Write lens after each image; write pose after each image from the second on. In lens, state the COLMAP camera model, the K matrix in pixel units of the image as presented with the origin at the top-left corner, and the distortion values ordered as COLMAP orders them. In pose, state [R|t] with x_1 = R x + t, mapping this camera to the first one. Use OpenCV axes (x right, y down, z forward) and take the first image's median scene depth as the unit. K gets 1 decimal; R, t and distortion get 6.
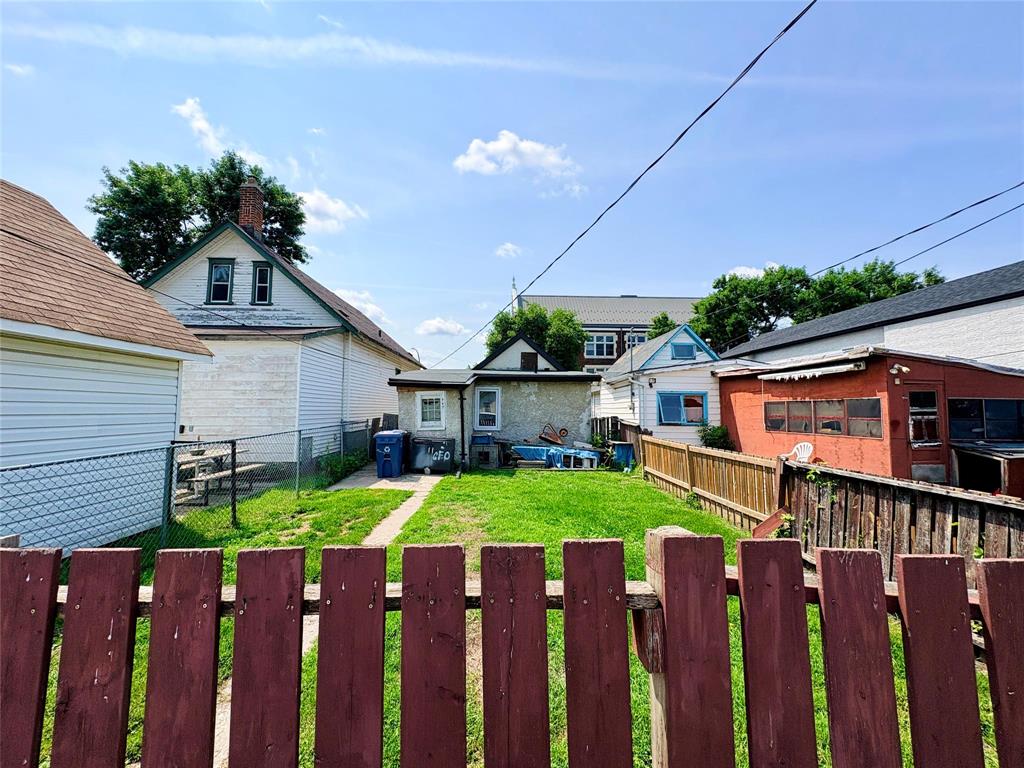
lens RADIAL K [[408.3, 0, 512.0], [0, 408.3, 384.0], [0, 0, 1]] dist [0.000289, -0.000287]
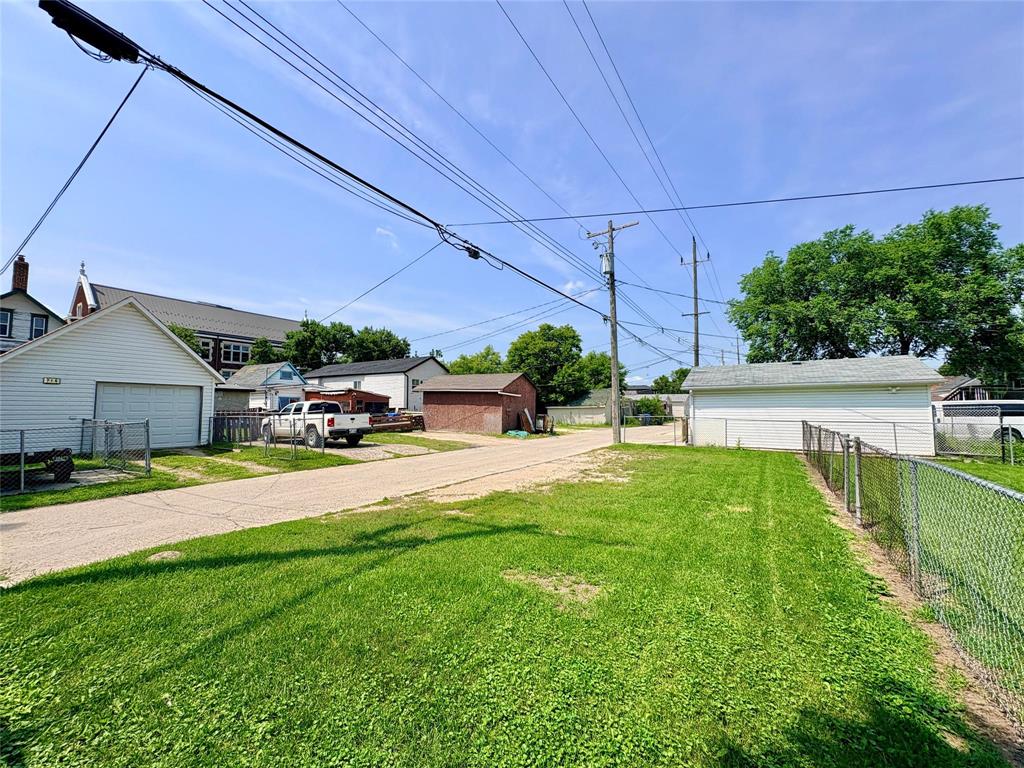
lens RADIAL K [[408.3, 0, 512.0], [0, 408.3, 384.0], [0, 0, 1]] dist [0.000289, -0.000287]
pose [[0.568660, 0.045883, 0.821292, -0.796186], [-0.052256, 0.998441, -0.019598, -0.077975], [-0.820911, -0.031773, 0.570171, -1.400776]]
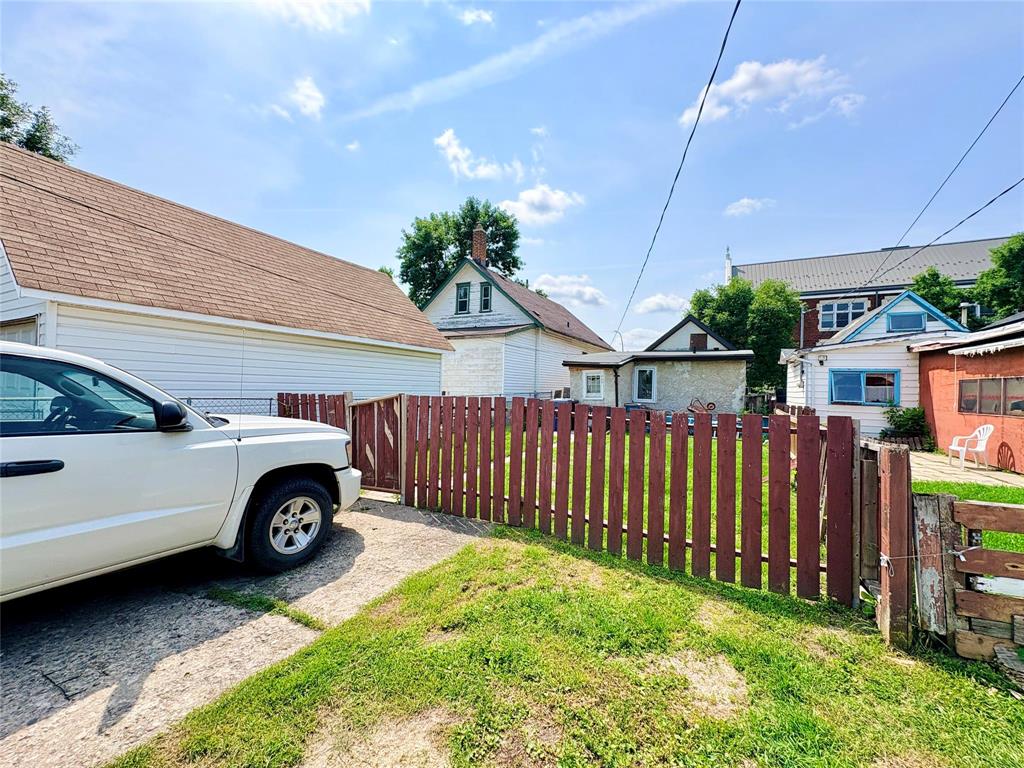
lens RADIAL K [[408.3, 0, 512.0], [0, 408.3, 384.0], [0, 0, 1]] dist [0.000289, -0.000287]
pose [[0.866269, 0.011445, -0.499447, 0.187034], [0.012592, 0.998920, 0.044731, 0.000609], [0.499420, -0.045038, 0.865189, -0.214427]]
